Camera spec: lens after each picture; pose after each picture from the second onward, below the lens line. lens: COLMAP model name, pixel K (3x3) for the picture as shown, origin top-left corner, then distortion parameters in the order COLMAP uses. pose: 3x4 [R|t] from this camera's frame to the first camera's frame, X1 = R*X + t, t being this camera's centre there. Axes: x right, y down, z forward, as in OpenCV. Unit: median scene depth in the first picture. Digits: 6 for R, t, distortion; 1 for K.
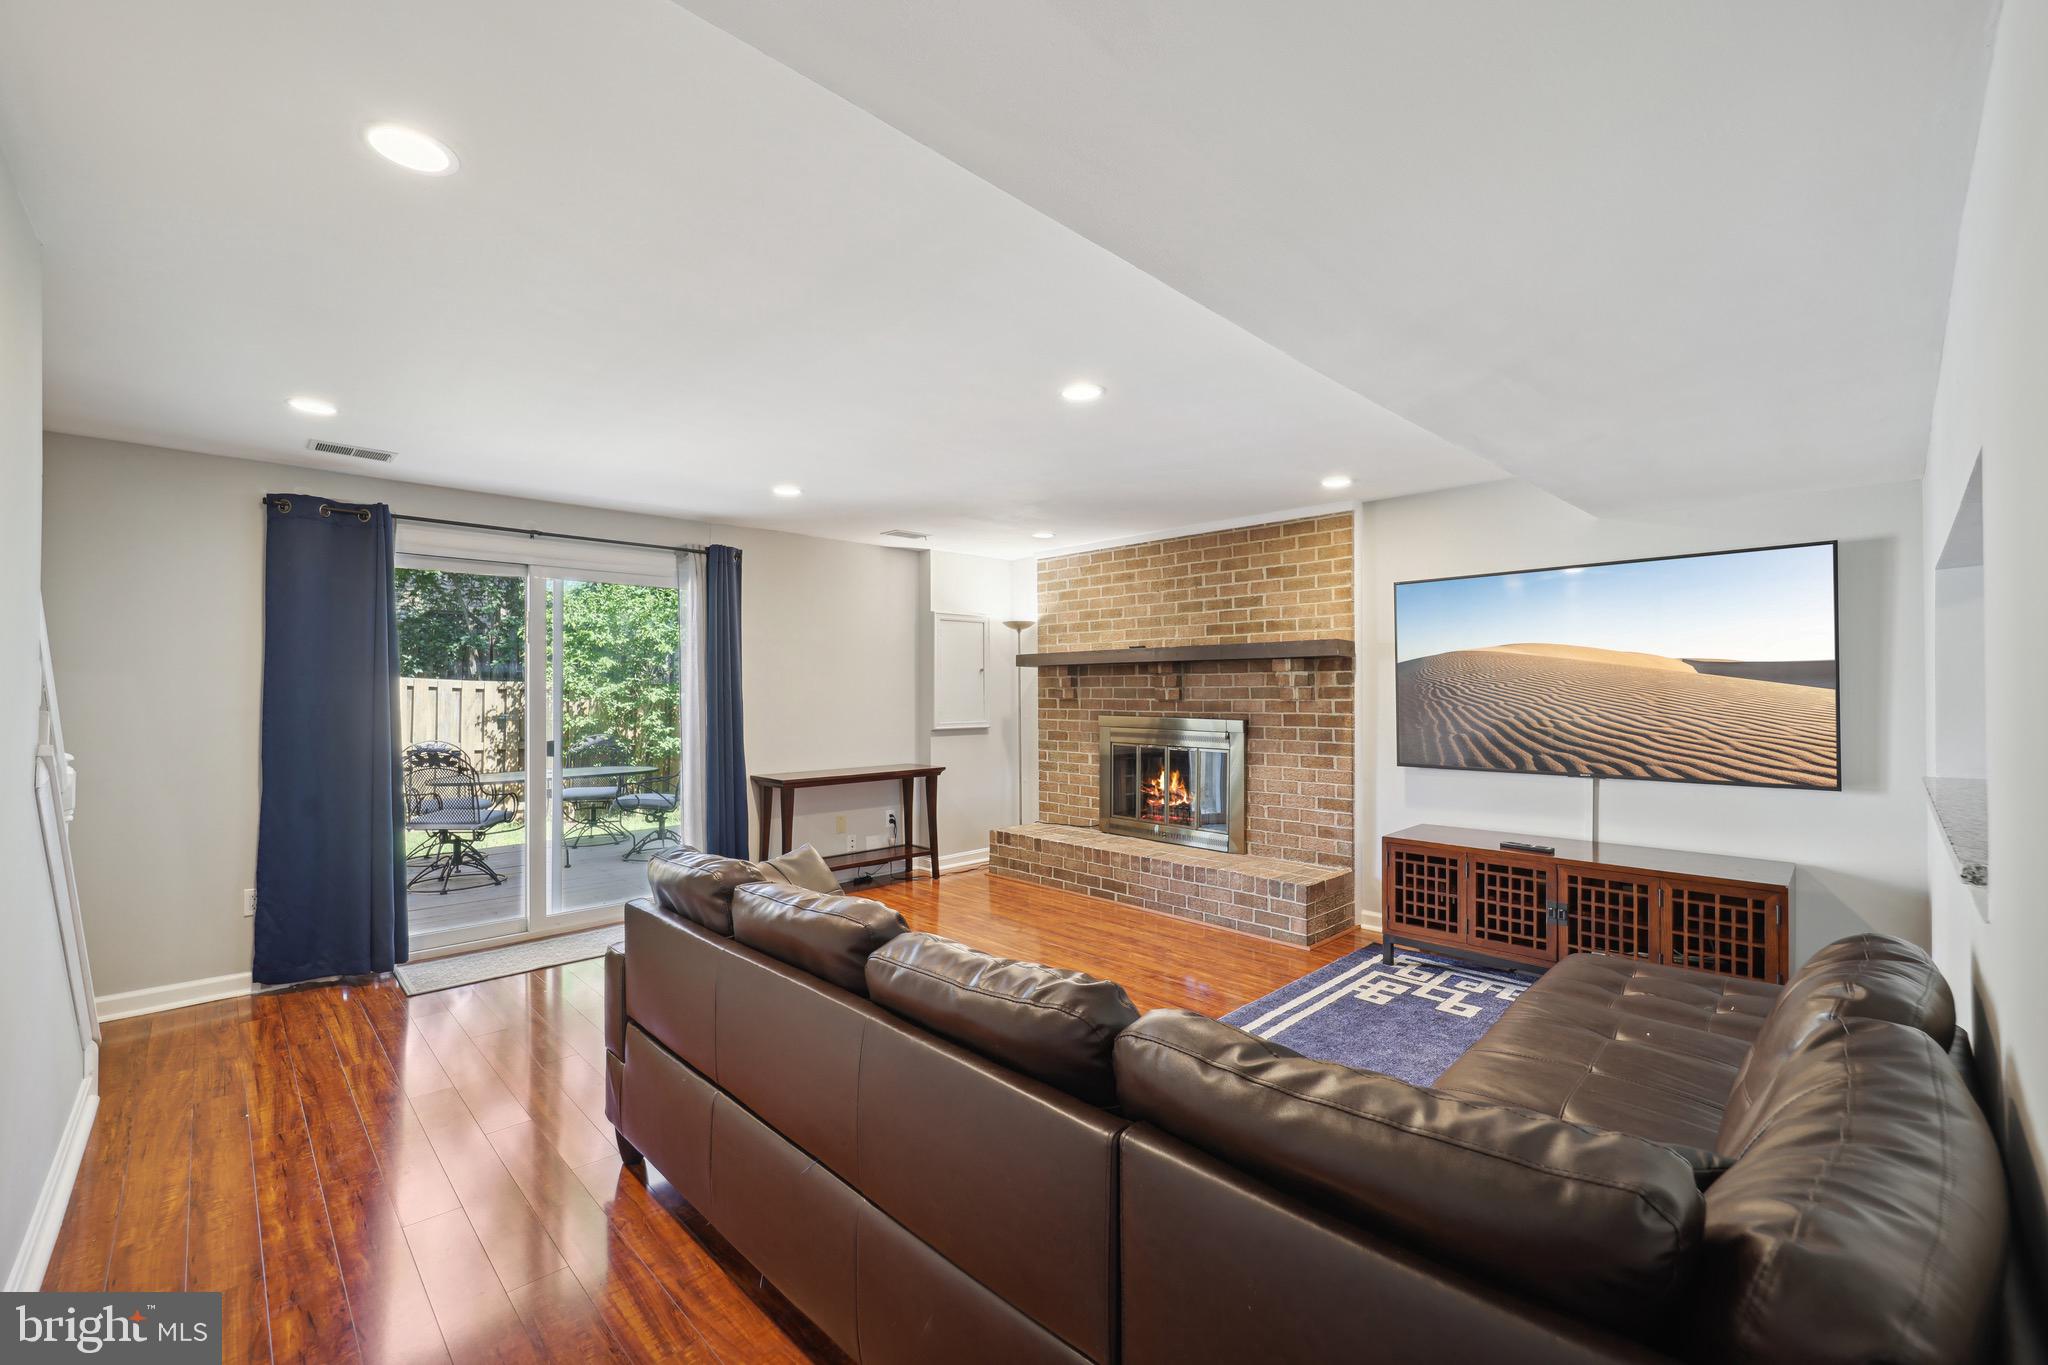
lens RADIAL K [[845.7, 0, 1026.2], [0, 845.7, 684.9], [0, 0, 1]] dist [-0.016177, -0.000328]
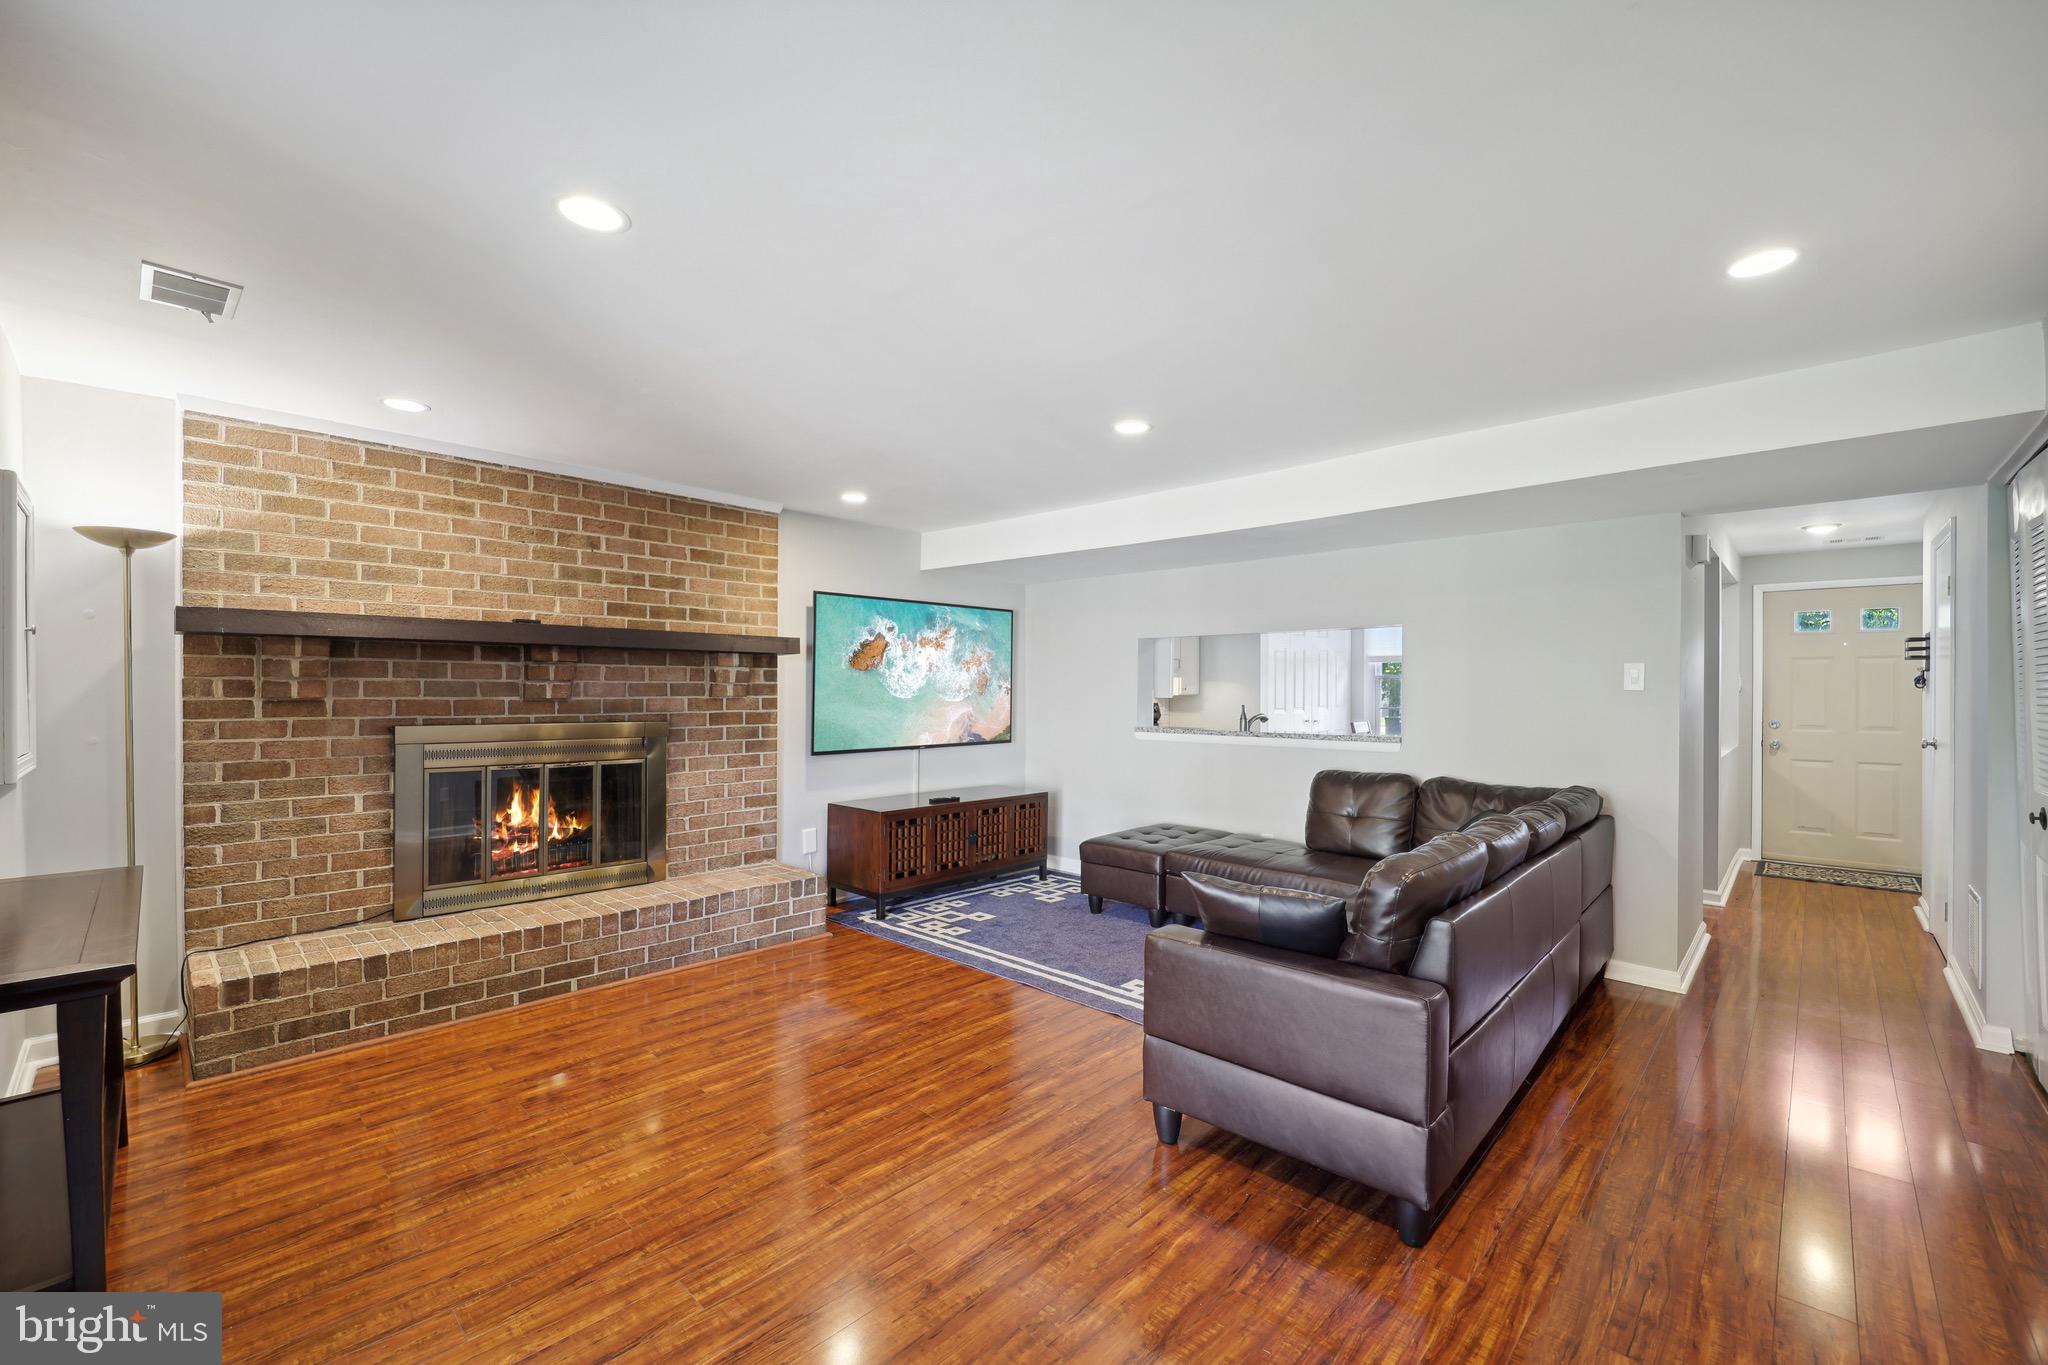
lens RADIAL K [[845.7, 0, 1033.7], [0, 845.7, 693.8], [0, 0, 1]] dist [-0.016177, -0.000328]
pose [[-0.056633, -0.004699, 0.998384, -0.616958], [-0.014089, 0.999893, 0.003907, 0.005313], [-0.998296, -0.013845, -0.056693, 0.688264]]
